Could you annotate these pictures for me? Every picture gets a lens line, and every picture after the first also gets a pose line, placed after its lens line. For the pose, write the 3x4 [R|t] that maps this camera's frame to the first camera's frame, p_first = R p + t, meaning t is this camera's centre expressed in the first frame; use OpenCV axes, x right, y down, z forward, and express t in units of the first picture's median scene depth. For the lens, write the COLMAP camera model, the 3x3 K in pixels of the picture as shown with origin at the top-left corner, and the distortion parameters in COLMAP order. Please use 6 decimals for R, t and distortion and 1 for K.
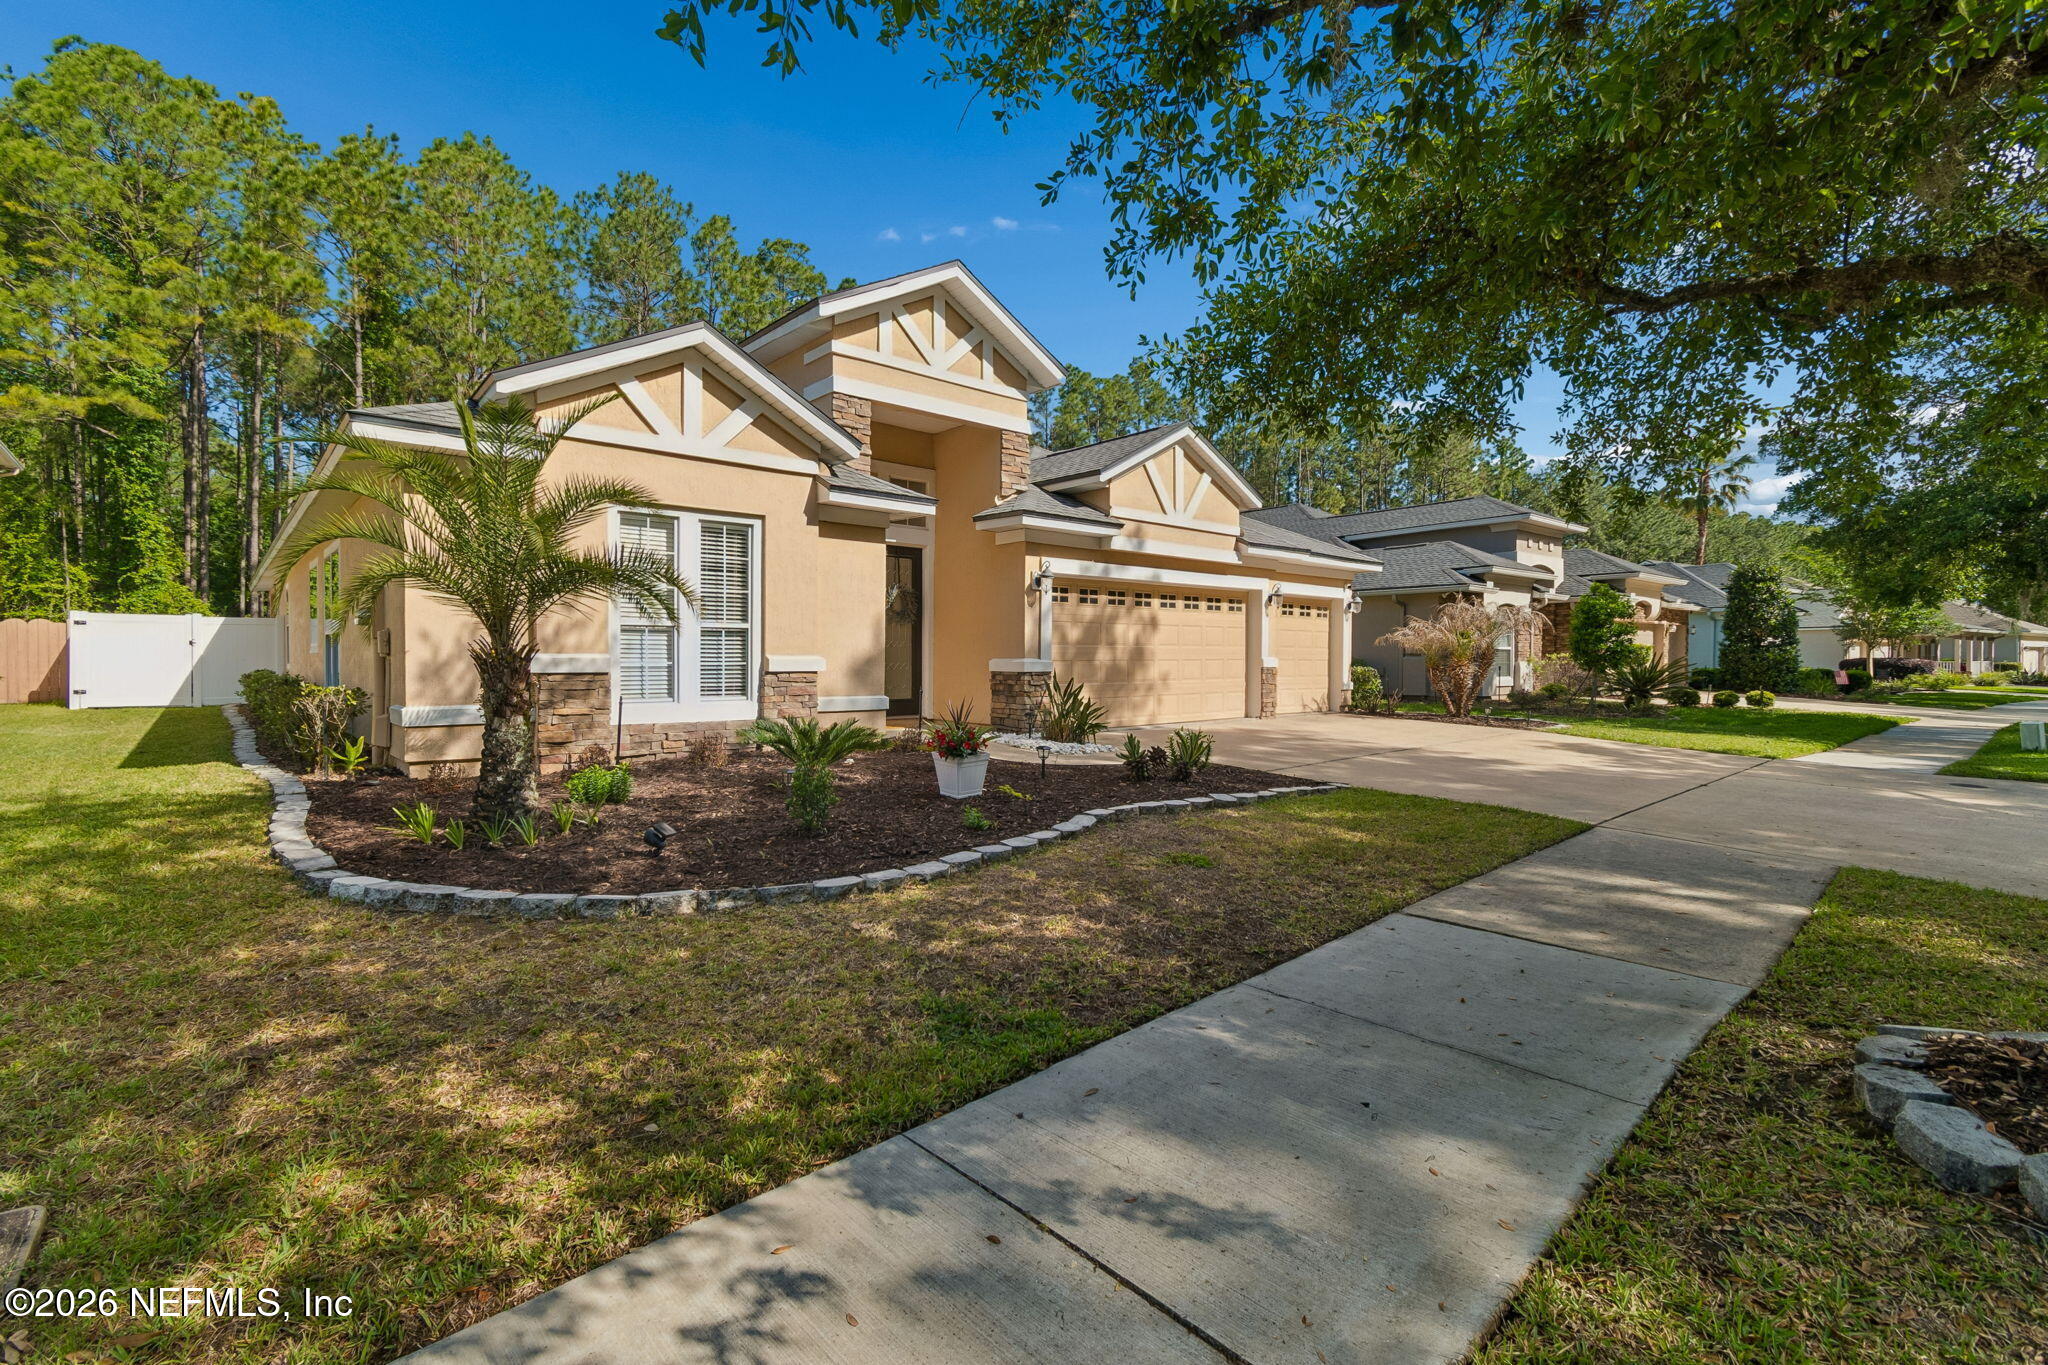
lens RADIAL K [[937.9, 0, 1024.0], [0, 937.9, 682.5], [0, 0, 1]] dist [0.000894, 0.000083]
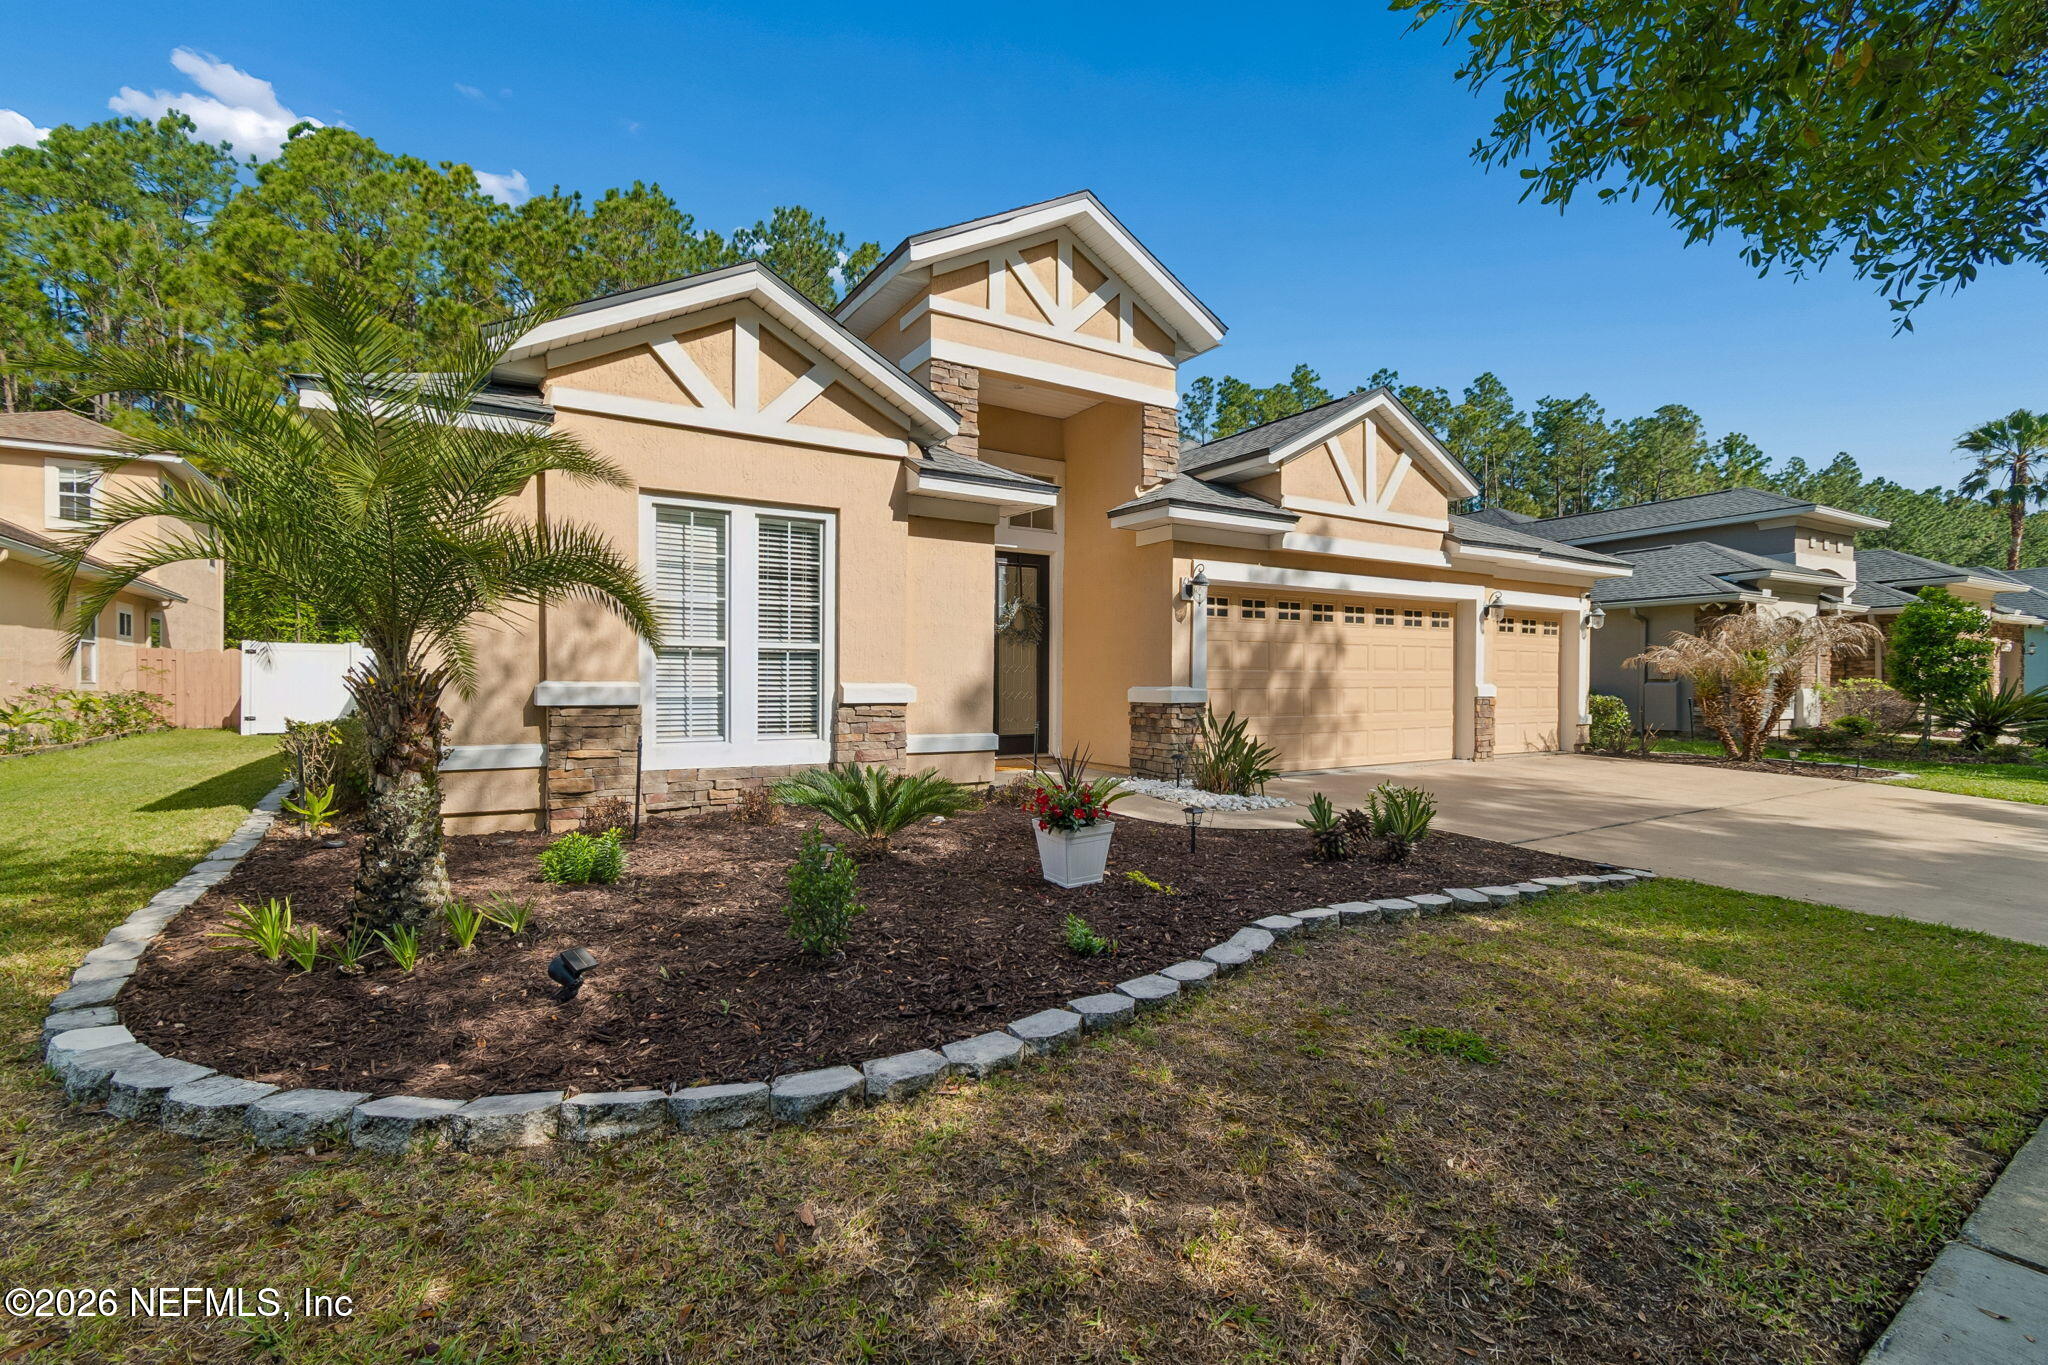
lens RADIAL K [[920.9, 0, 1013.7], [0, 920.9, 690.9], [0, 0, 1]] dist [0.002902, 0.000111]
pose [[0.983934, 0.000549, -0.178532, 0.008299], [-0.003887, 0.999824, -0.018345, -0.006873], [0.178491, 0.018744, 0.983763, 0.204329]]
